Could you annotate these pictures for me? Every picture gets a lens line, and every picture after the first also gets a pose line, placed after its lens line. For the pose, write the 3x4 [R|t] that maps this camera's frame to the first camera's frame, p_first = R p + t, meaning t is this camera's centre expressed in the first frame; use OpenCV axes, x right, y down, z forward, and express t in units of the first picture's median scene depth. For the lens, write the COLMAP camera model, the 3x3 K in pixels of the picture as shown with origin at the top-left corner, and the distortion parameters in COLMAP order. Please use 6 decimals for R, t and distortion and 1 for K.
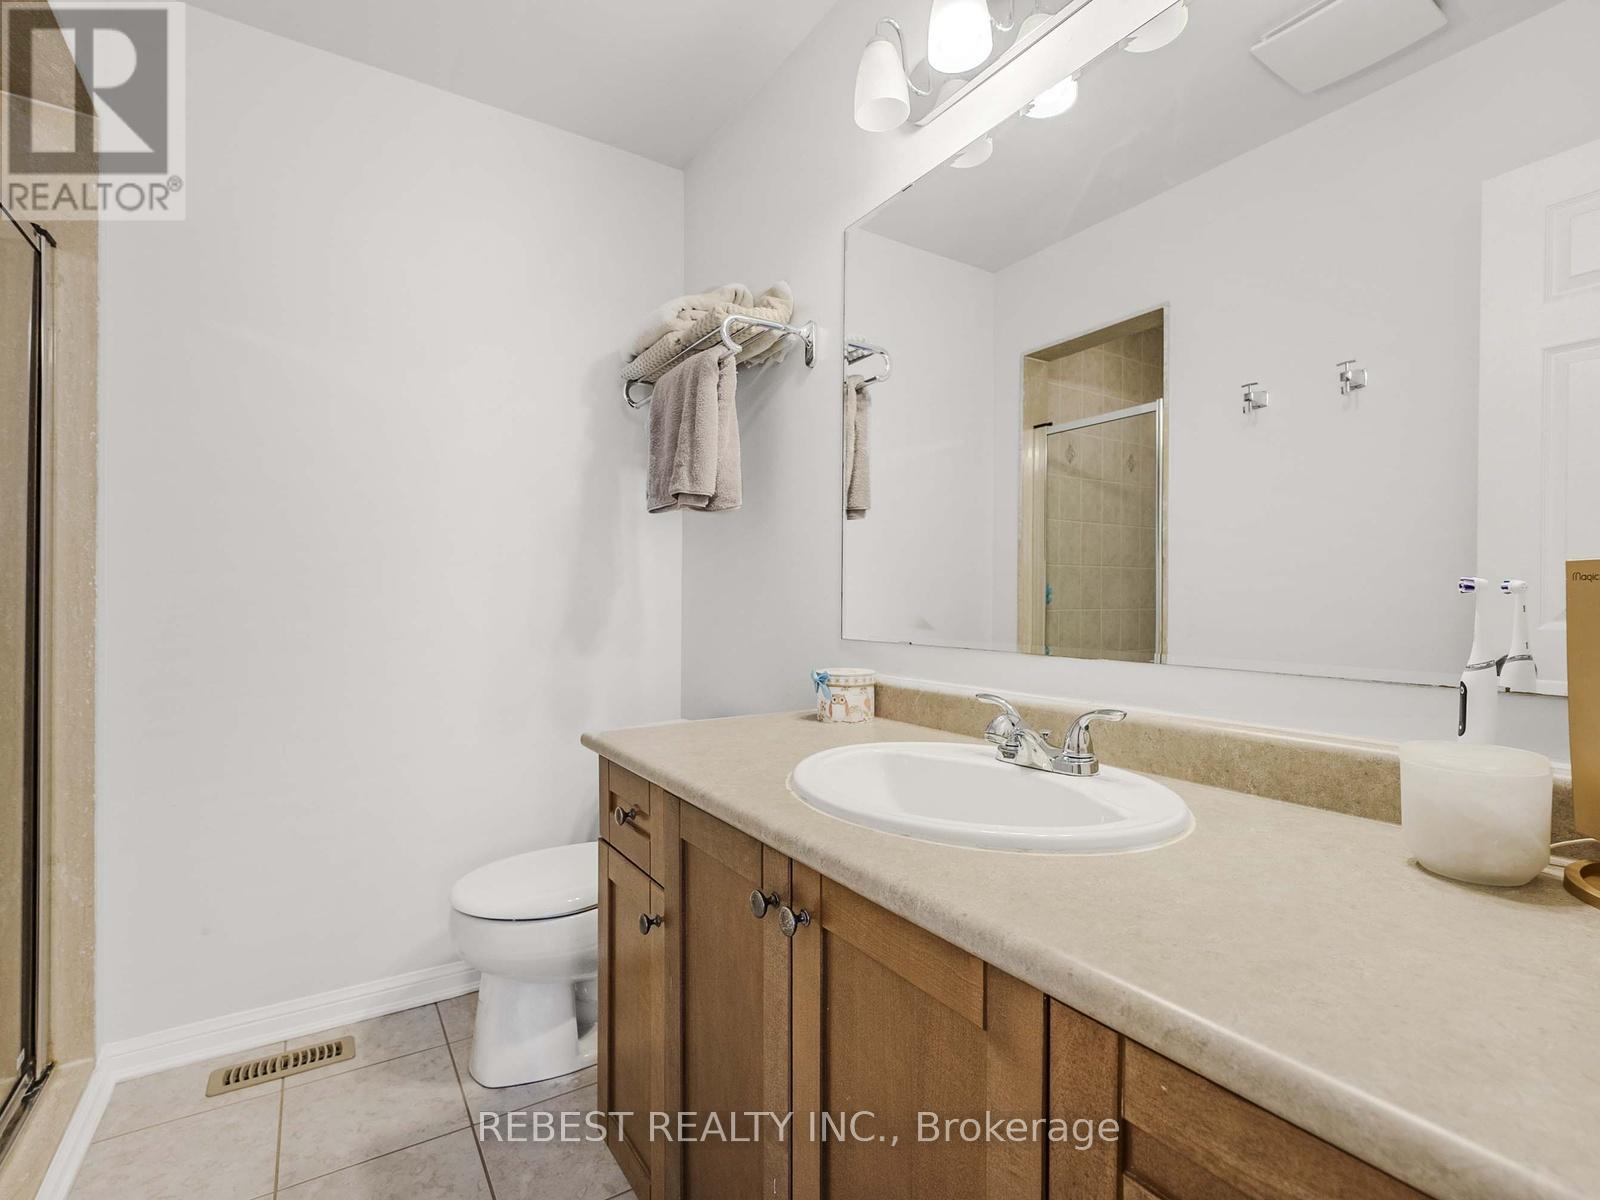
lens RADIAL K [[754.8, 0, 800.0], [0, 754.8, 600.0], [0, 0, 1]] dist [-0.023192, 0.000059]
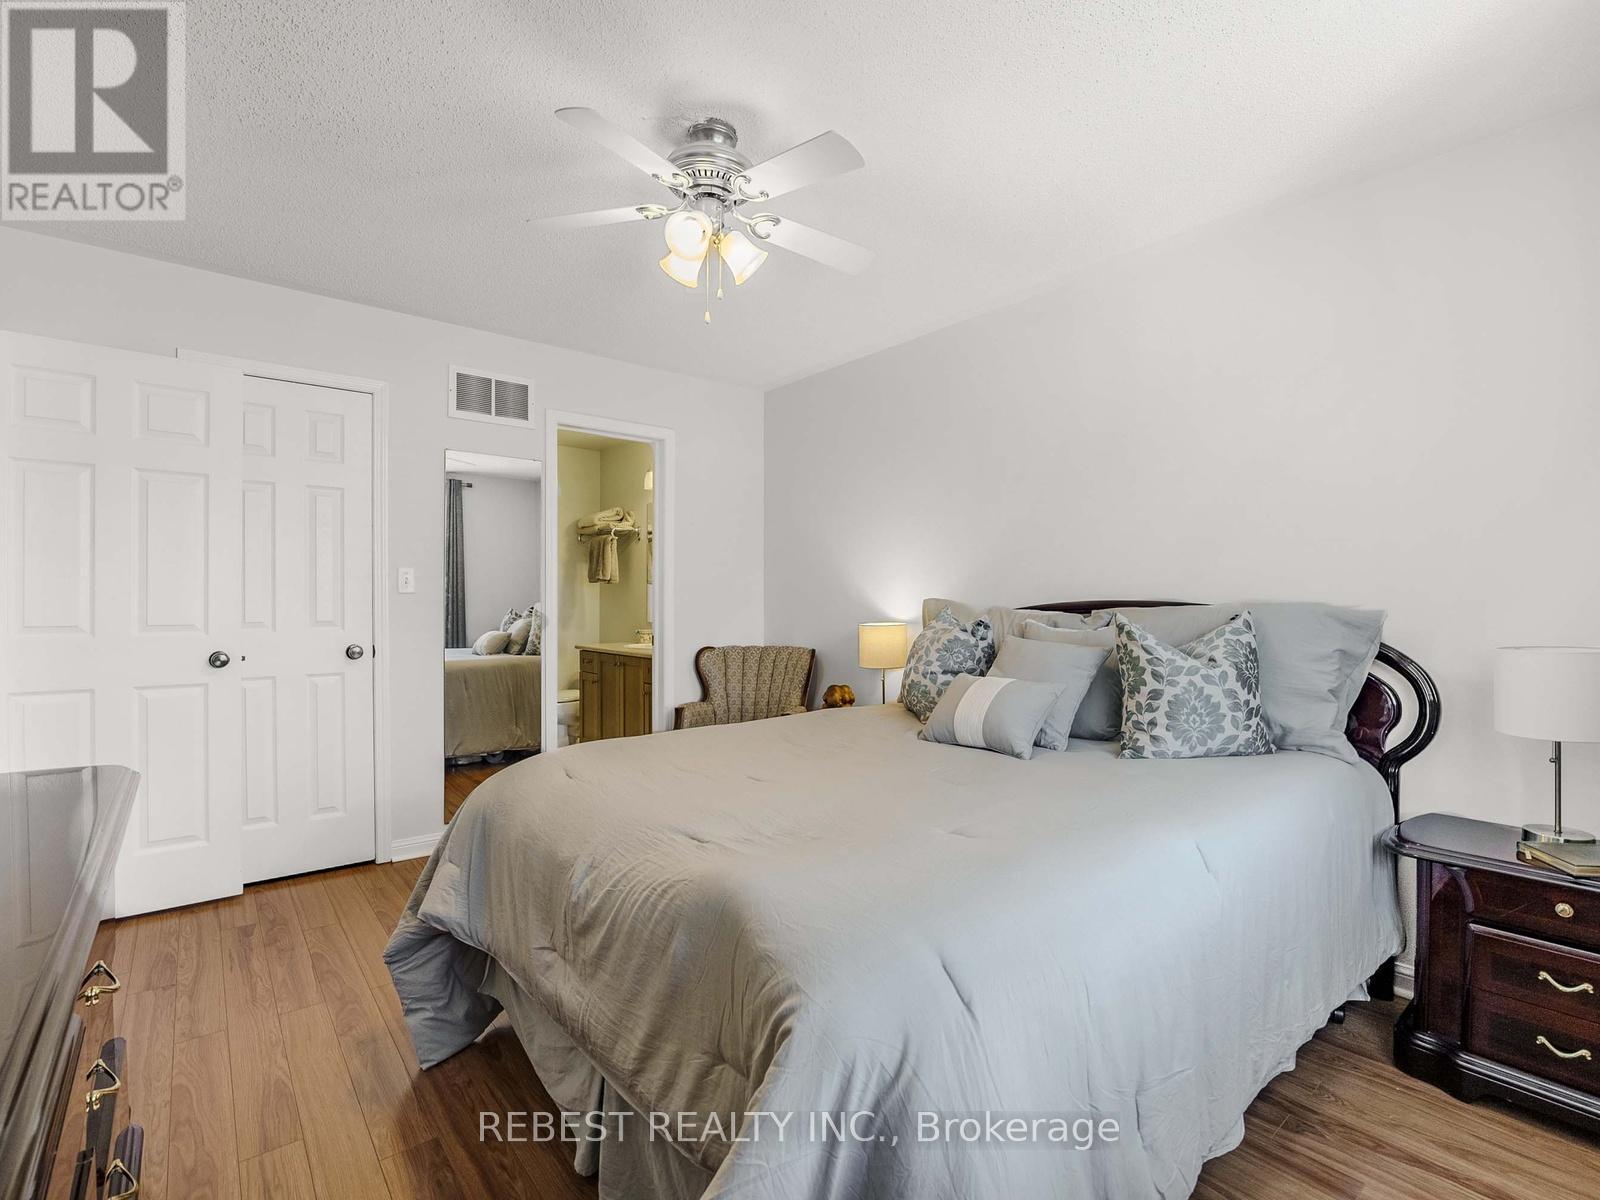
lens RADIAL K [[754.8, 0, 800.0], [0, 754.8, 600.0], [0, 0, 1]] dist [-0.023192, 0.000059]
pose [[0.996420, 0.002101, 0.084512, 0.405618], [-0.002752, 0.999967, 0.007595, -0.082051], [-0.084493, -0.007800, 0.996394, -2.177980]]
